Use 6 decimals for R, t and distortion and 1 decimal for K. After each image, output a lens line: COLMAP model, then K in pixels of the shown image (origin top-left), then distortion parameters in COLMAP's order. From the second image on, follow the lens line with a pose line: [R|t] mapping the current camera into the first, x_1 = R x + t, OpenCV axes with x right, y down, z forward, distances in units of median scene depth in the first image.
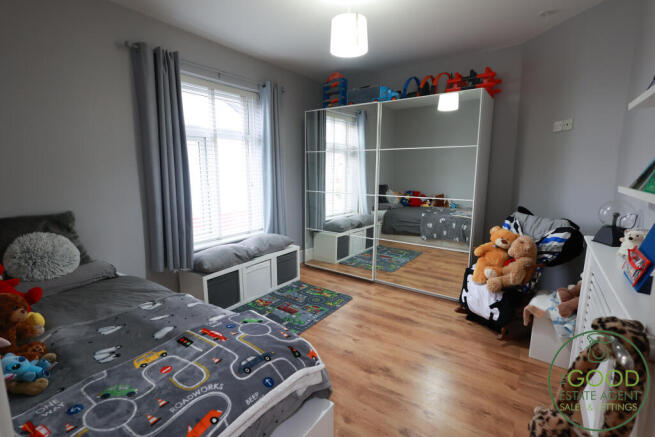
lens RADIAL K [[301.5, 0, 328.7], [0, 301.5, 216.1], [0, 0, 1]] dist [-0.004585, 0.000519]
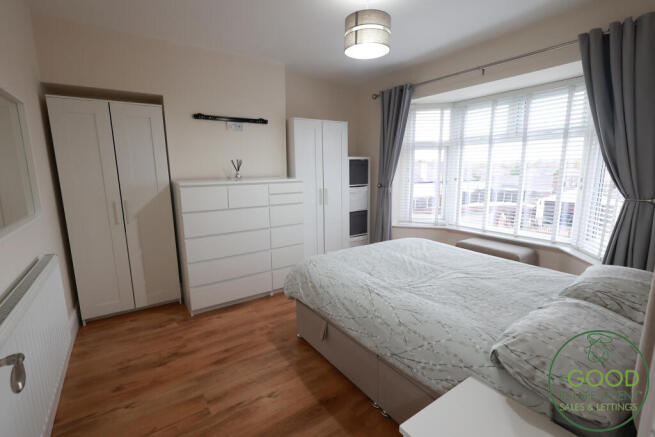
lens RADIAL K [[301.5, 0, 325.6], [0, 301.5, 219.8], [0, 0, 1]] dist [-0.004585, 0.000519]
pose [[0.346846, -0.162874, 0.923672, -0.424878], [0.160861, 0.980545, 0.112498, -0.051728], [-0.924025, 0.109563, 0.366298, 0.286206]]
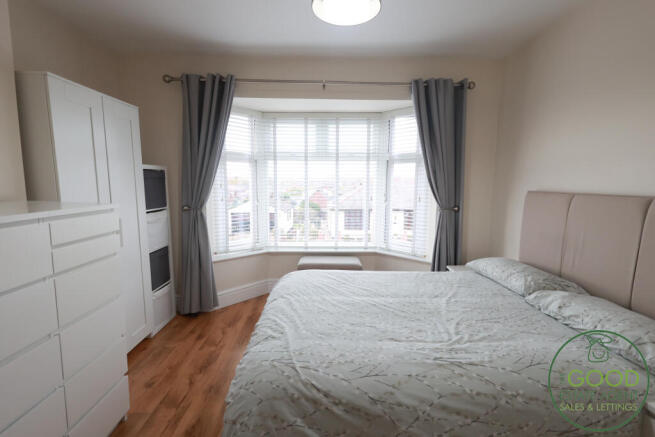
lens RADIAL K [[301.5, 0, 326.6], [0, 301.5, 218.1], [0, 0, 1]] dist [-0.004585, 0.000519]
pose [[-0.597888, -0.096304, 0.795773, -0.346017], [0.121444, 0.970414, 0.208683, -0.068422], [-0.792326, 0.221411, -0.568503, 0.390169]]
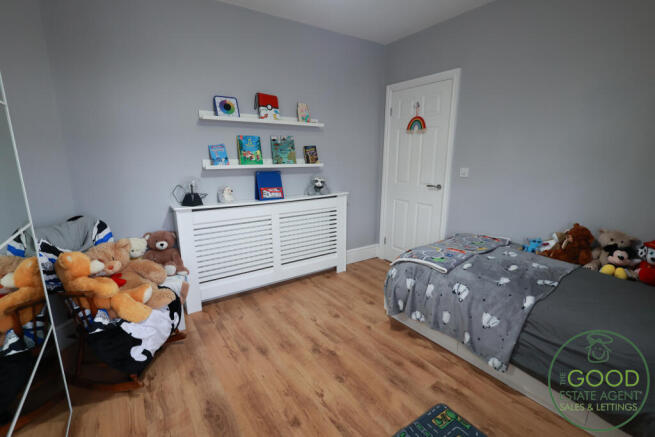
lens RADIAL K [[301.5, 0, 327.2], [0, 301.5, 218.7], [0, 0, 1]] dist [-0.004585, 0.000519]
pose [[-0.940363, -0.077061, 0.331330, -0.156742], [0.048958, 0.933205, 0.355994, -0.281212], [-0.336632, 0.350985, -0.873778, 1.750285]]
